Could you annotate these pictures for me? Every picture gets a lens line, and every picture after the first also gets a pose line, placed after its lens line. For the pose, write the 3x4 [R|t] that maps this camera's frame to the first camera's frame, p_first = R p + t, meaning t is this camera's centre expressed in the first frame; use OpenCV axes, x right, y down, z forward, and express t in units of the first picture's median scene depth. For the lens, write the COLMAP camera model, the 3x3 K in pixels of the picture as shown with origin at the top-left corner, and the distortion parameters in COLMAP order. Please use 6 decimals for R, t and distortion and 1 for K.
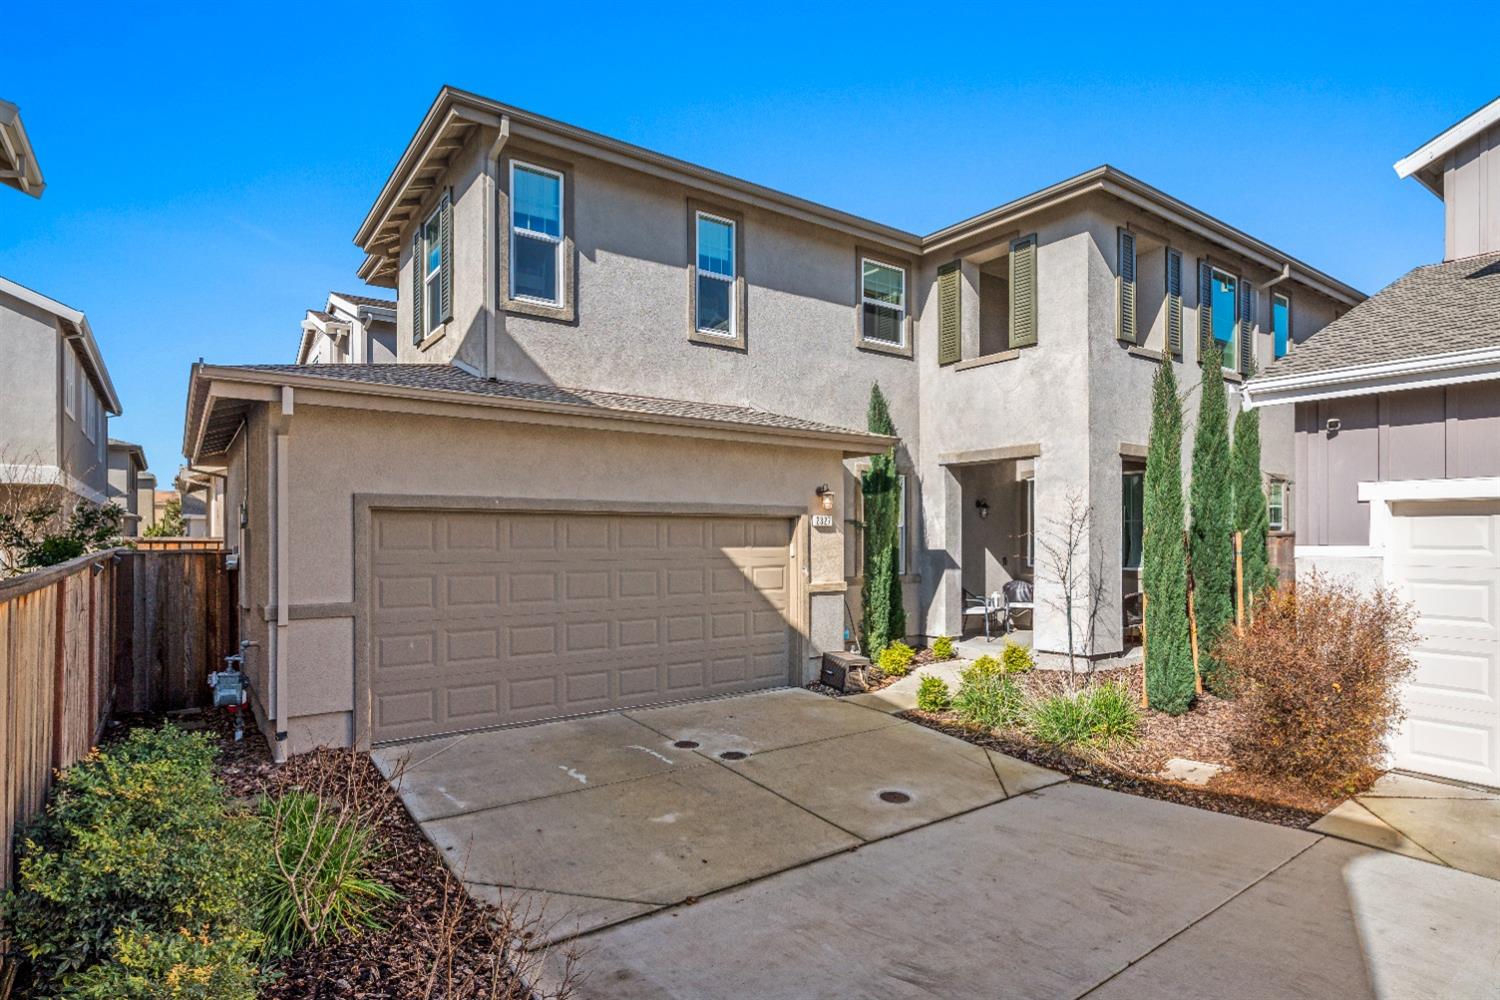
lens RADIAL K [[795.5, 0, 749.0], [0, 795.5, 530.3], [0, 0, 1]] dist [0.000154, -0.000001]
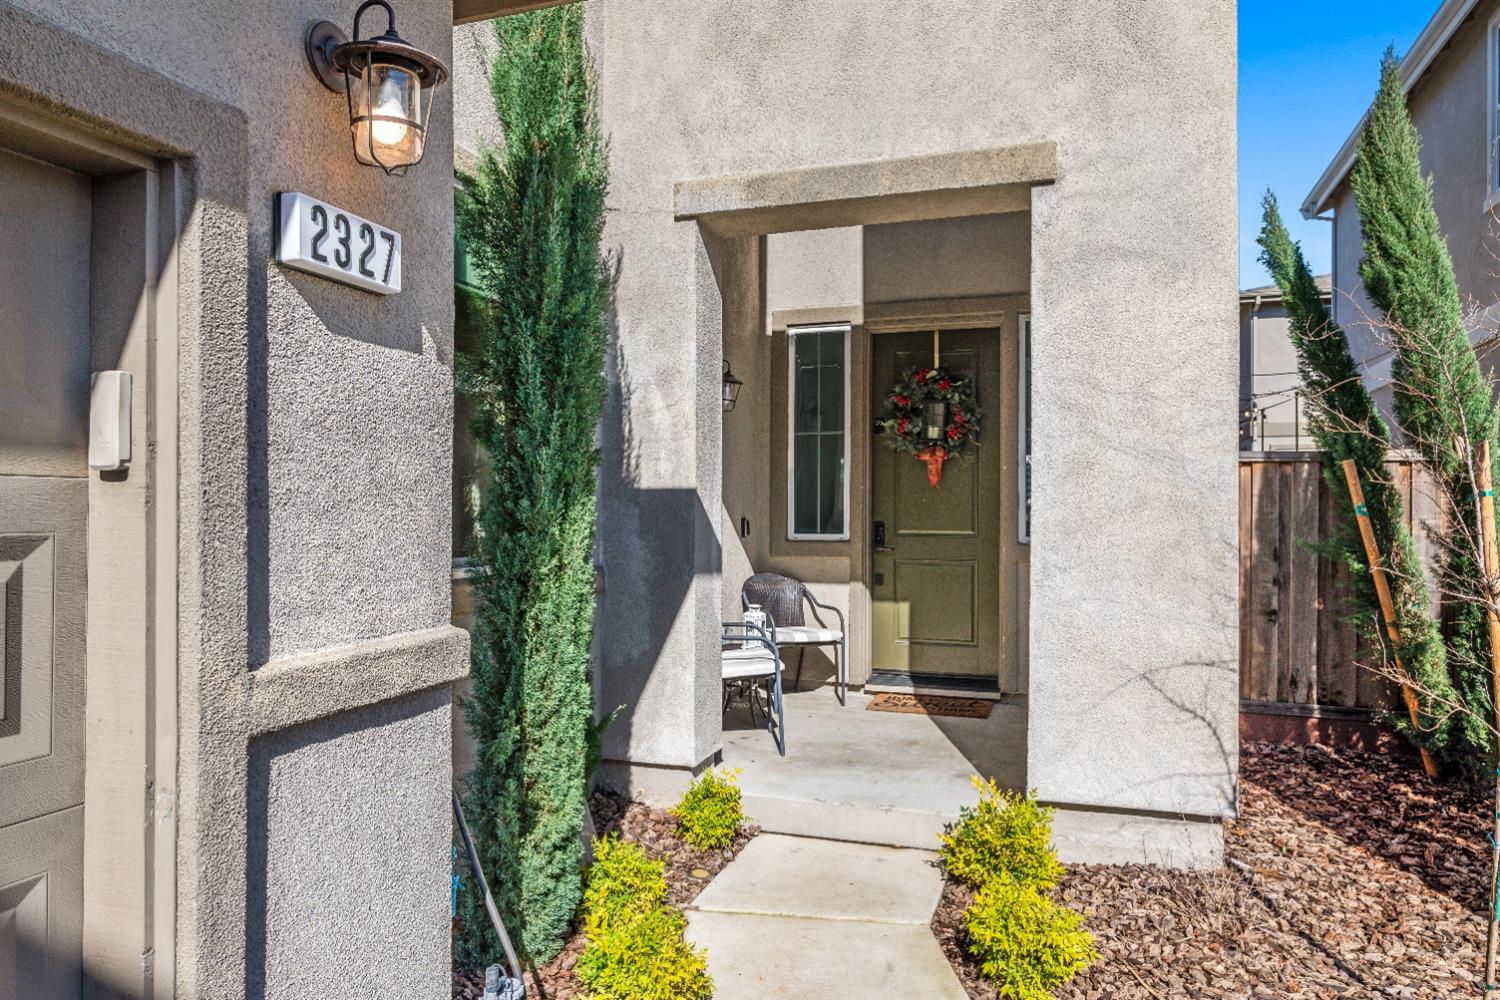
lens RADIAL K [[989.8, 0, 750.0], [0, 989.8, 500.0], [0, 0, 1]] dist [-0.036226, -0.000589]
pose [[0.817359, 0.007594, 0.576079, 0.045772], [-0.006379, 0.999971, -0.004131, 0.035361], [-0.576094, -0.000299, 0.817383, 0.769979]]
